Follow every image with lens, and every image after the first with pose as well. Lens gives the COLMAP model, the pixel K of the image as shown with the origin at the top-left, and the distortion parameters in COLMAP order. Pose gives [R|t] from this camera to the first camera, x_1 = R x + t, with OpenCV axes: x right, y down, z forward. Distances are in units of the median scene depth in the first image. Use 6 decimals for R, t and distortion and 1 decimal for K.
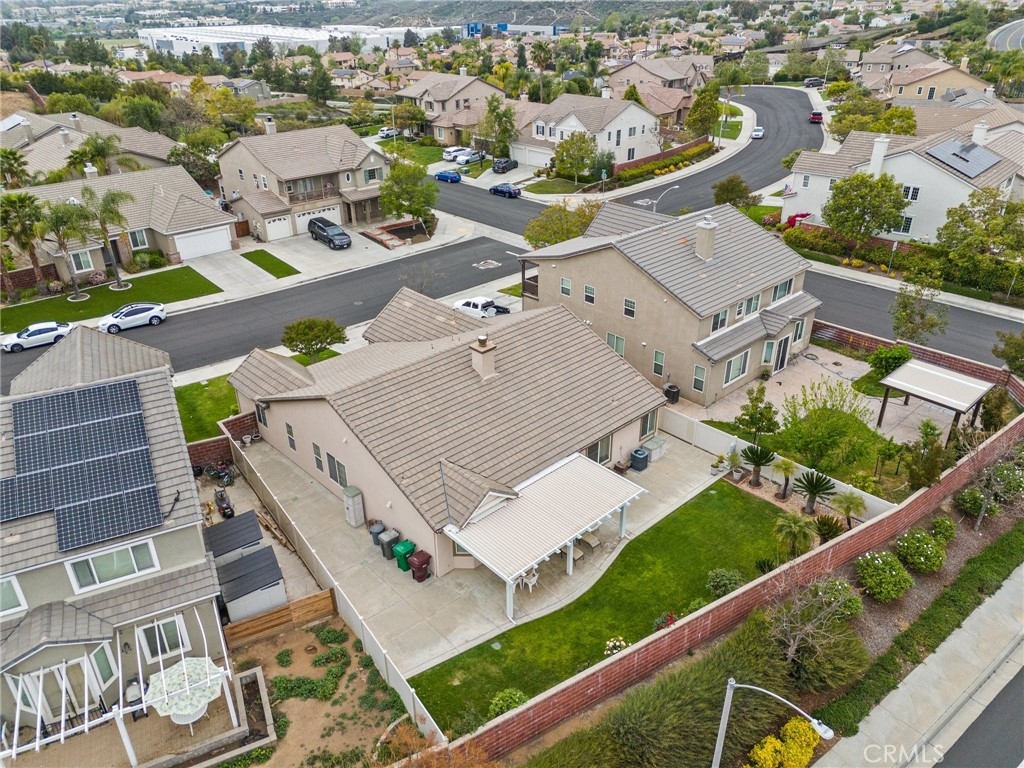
lens RADIAL K [[745.9, 0, 515.2], [0, 745.9, 385.8], [0, 0, 1]] dist [0.068923, -0.053417]
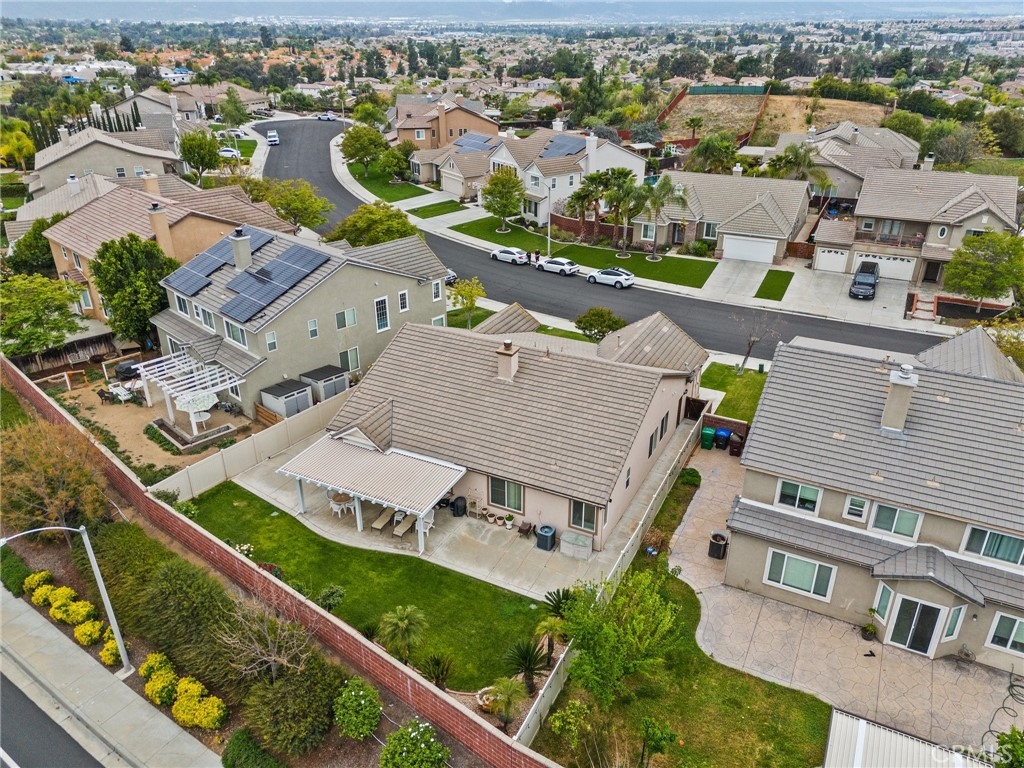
lens RADIAL K [[745.9, 0, 511.1], [0, 745.9, 383.3], [0, 0, 1]] dist [0.068923, -0.053417]
pose [[0.339933, 0.423047, -0.839927, 0.472966], [-0.443094, 0.859817, 0.253737, -0.154218], [0.829526, 0.285913, 0.479730, 0.273203]]
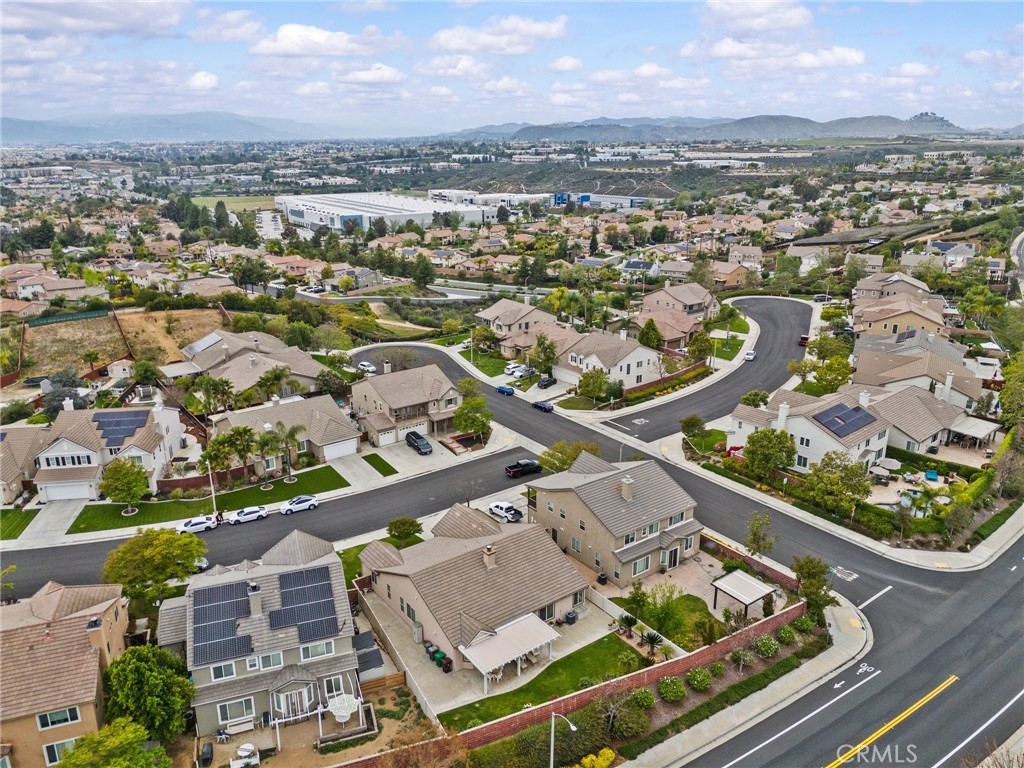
lens RADIAL K [[745.9, 0, 511.4], [0, 745.9, 387.7], [0, 0, 1]] dist [0.068923, -0.053417]
pose [[0.992617, 0.040904, -0.114182, 0.119598], [-0.059374, 0.984776, -0.163372, -0.086254], [0.105761, 0.168946, 0.979935, -0.534768]]
